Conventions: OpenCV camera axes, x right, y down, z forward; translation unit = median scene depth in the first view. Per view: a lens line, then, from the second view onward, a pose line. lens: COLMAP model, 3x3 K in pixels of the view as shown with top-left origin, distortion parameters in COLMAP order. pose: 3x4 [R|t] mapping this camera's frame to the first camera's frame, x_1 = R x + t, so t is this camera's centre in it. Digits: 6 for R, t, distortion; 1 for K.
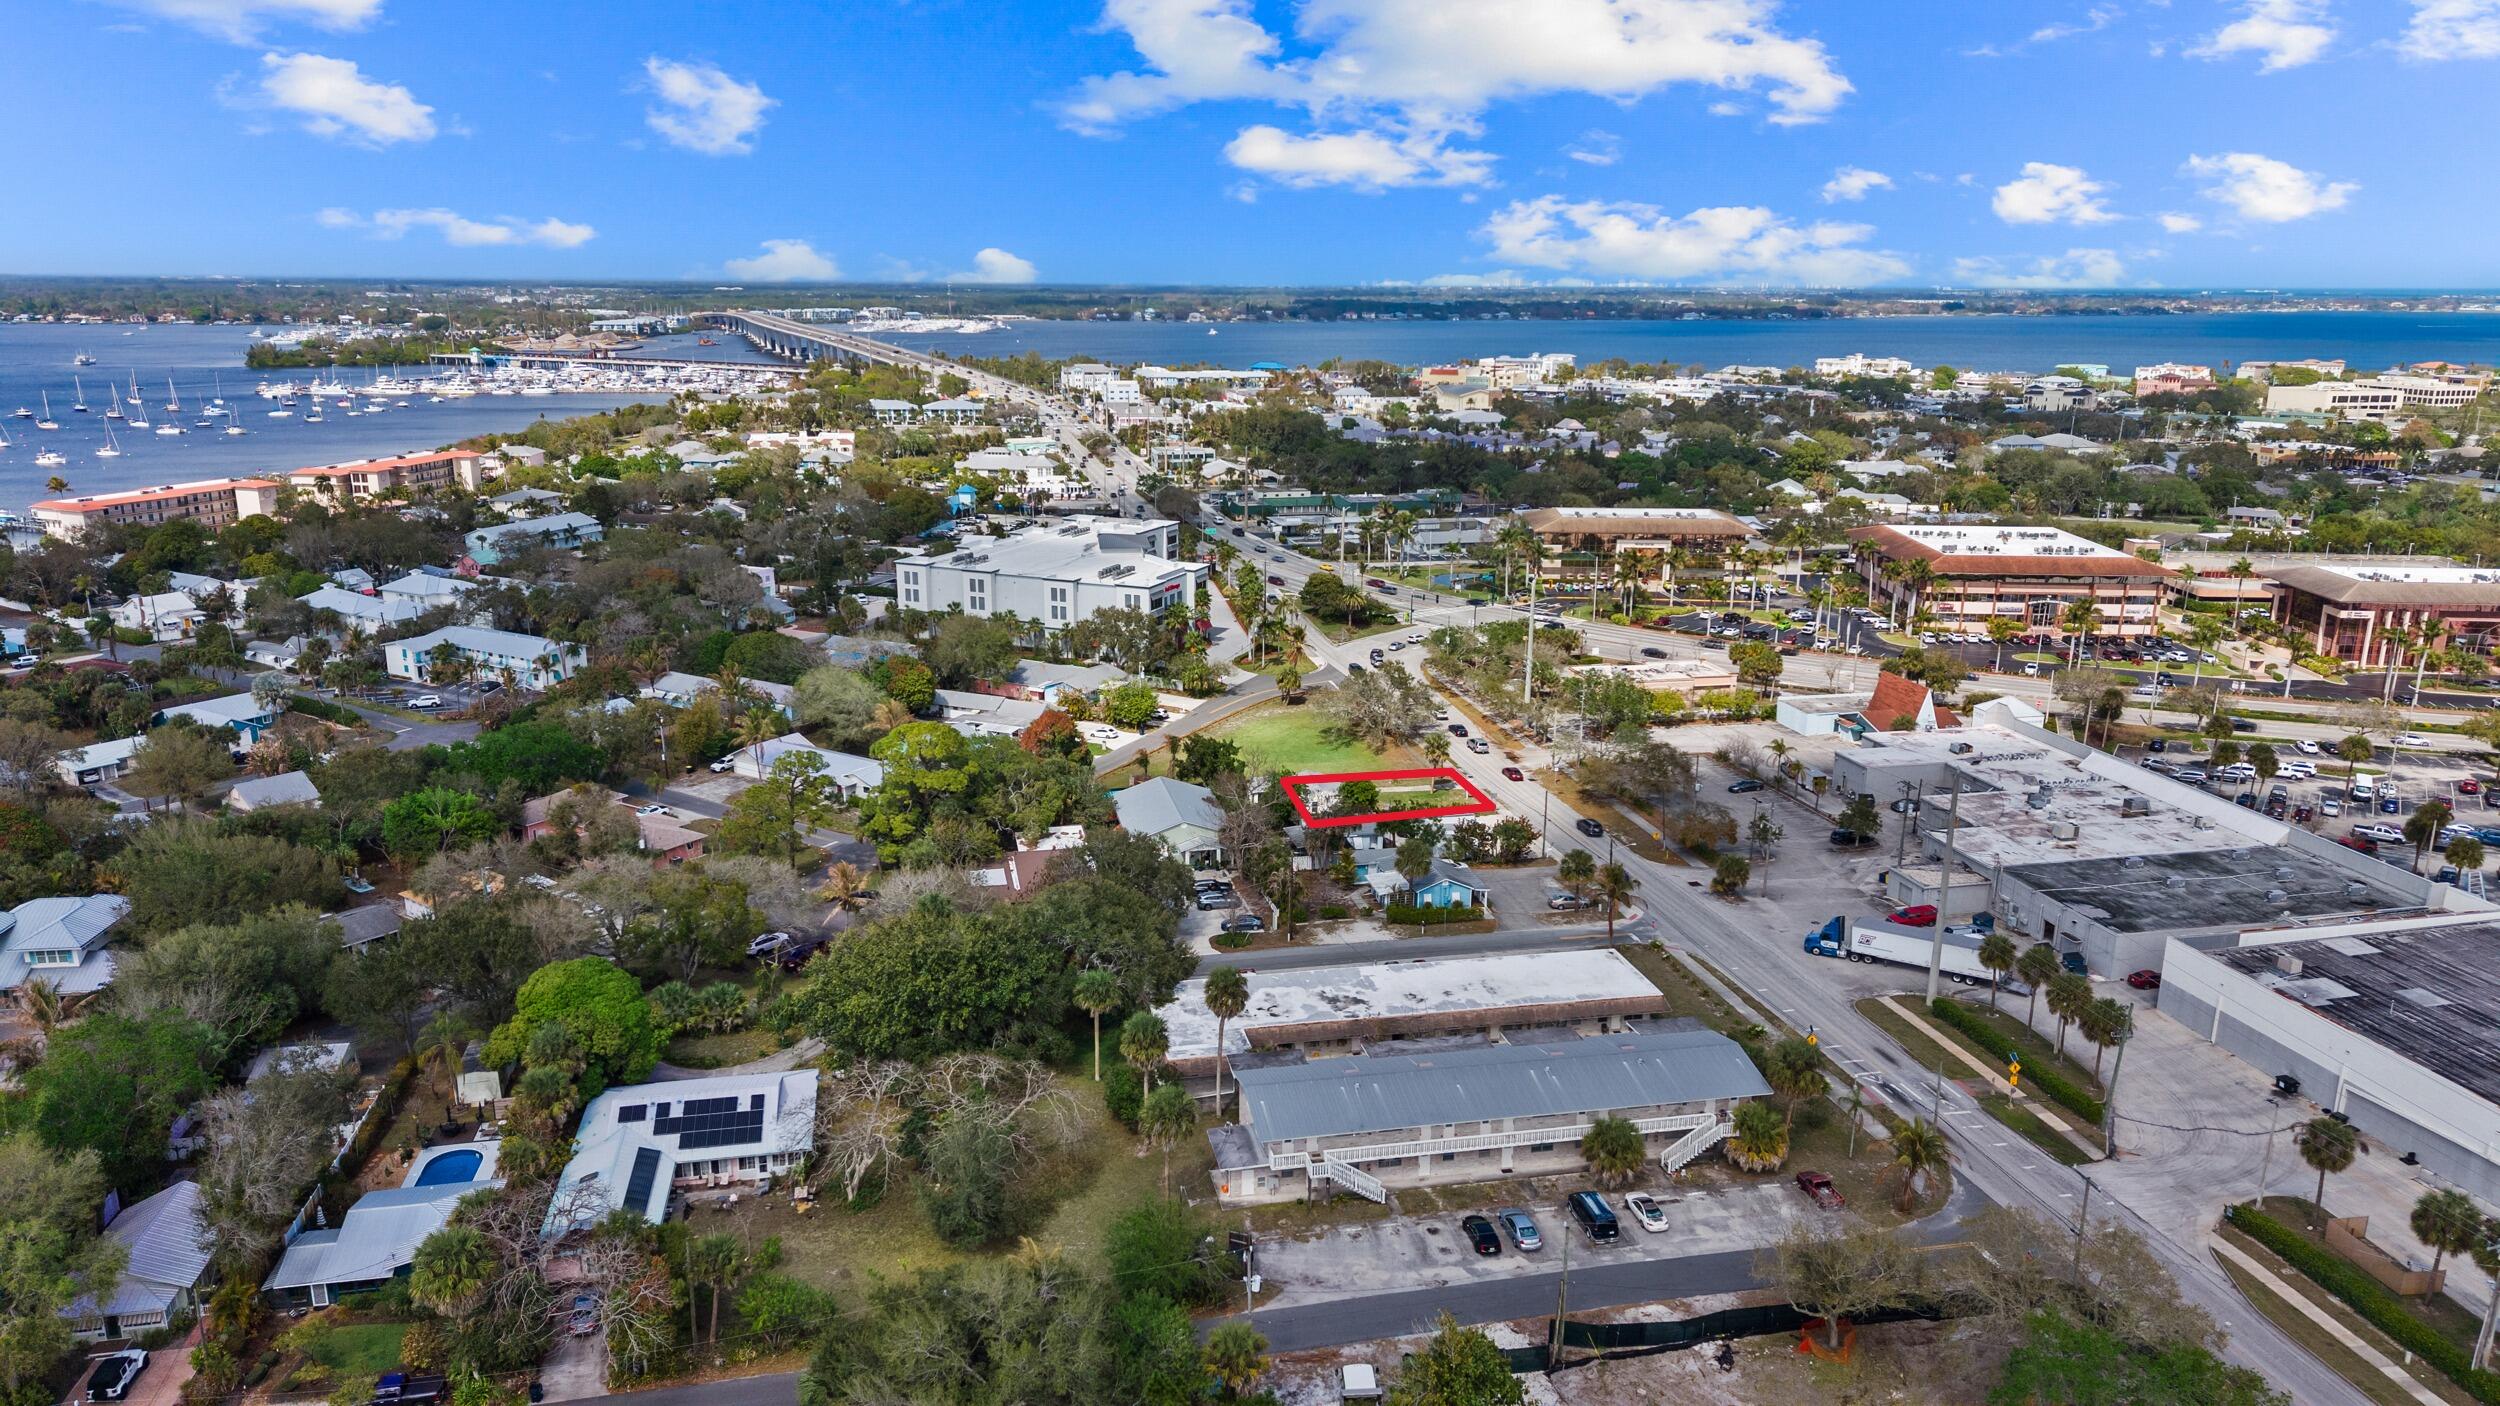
lens RADIAL K [[1631.9, 0, 1255.6], [0, 1631.9, 697.6], [0, 0, 1]] dist [0.003609, -0.001046]
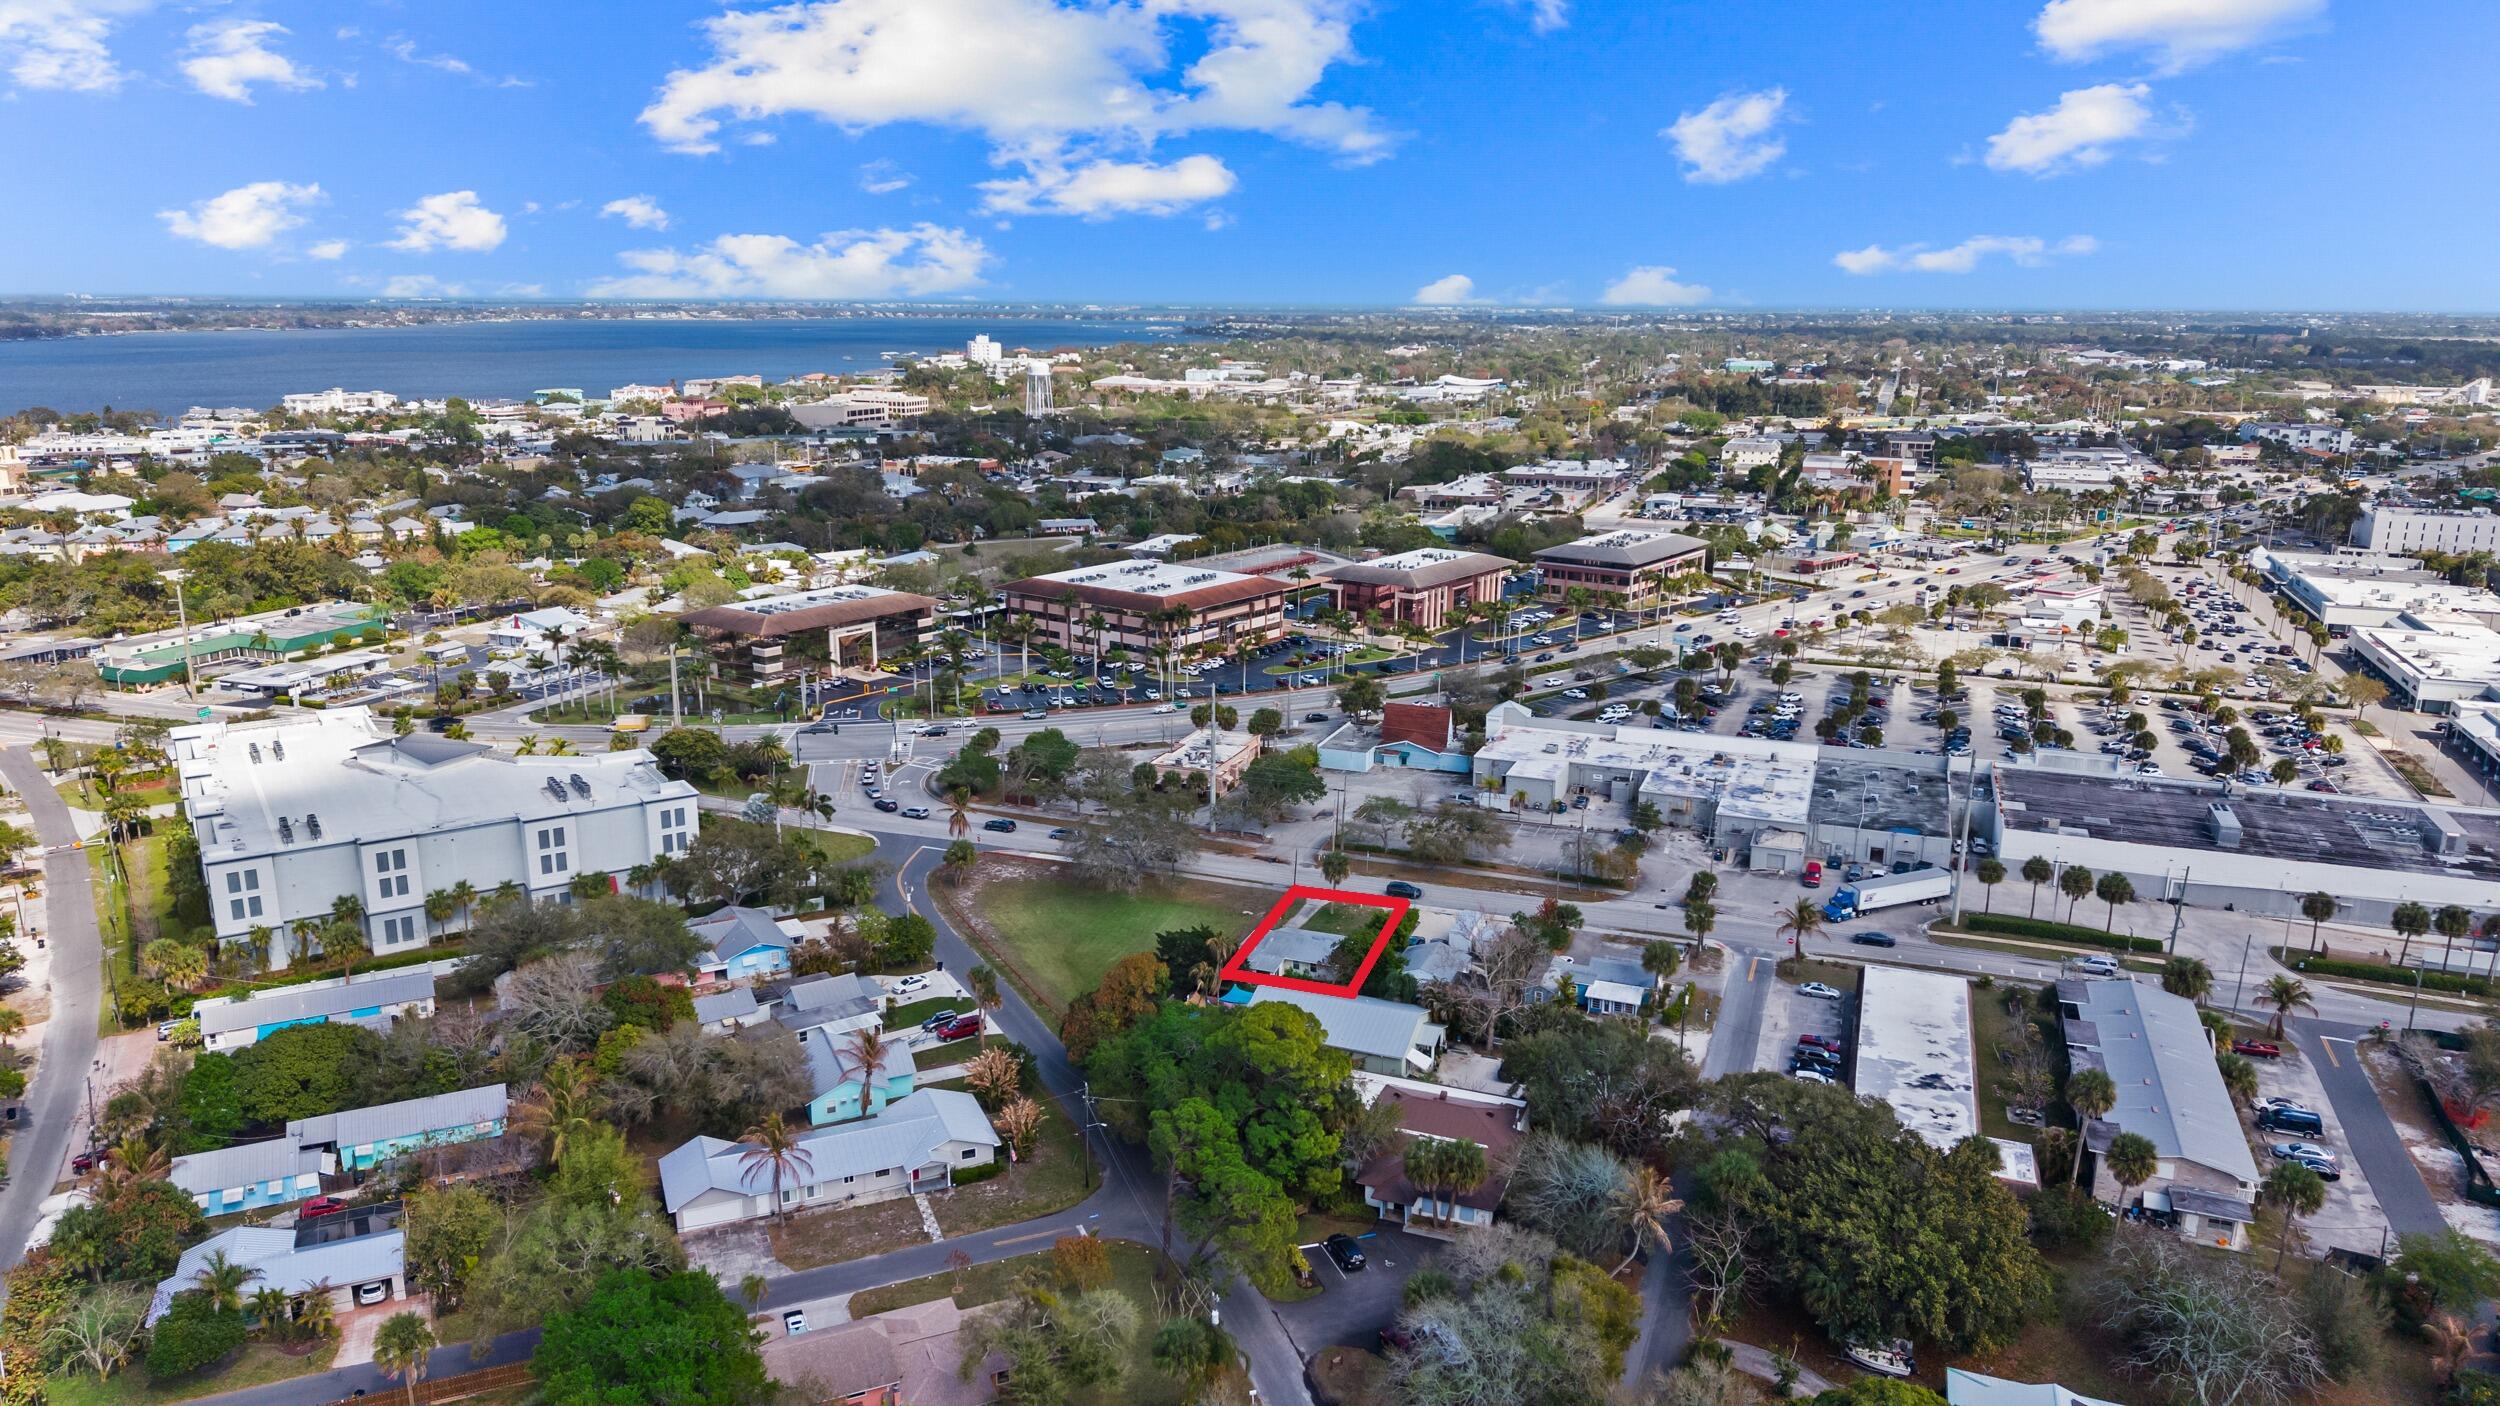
lens RADIAL K [[1631.9, 0, 1251.7], [0, 1631.9, 704.6], [0, 0, 1]] dist [0.003609, -0.001046]
pose [[0.553332, -0.201441, 0.808236, -0.805556], [0.202913, 0.973684, 0.103758, -0.206870], [-0.807867, 0.106589, 0.579646, 0.558432]]
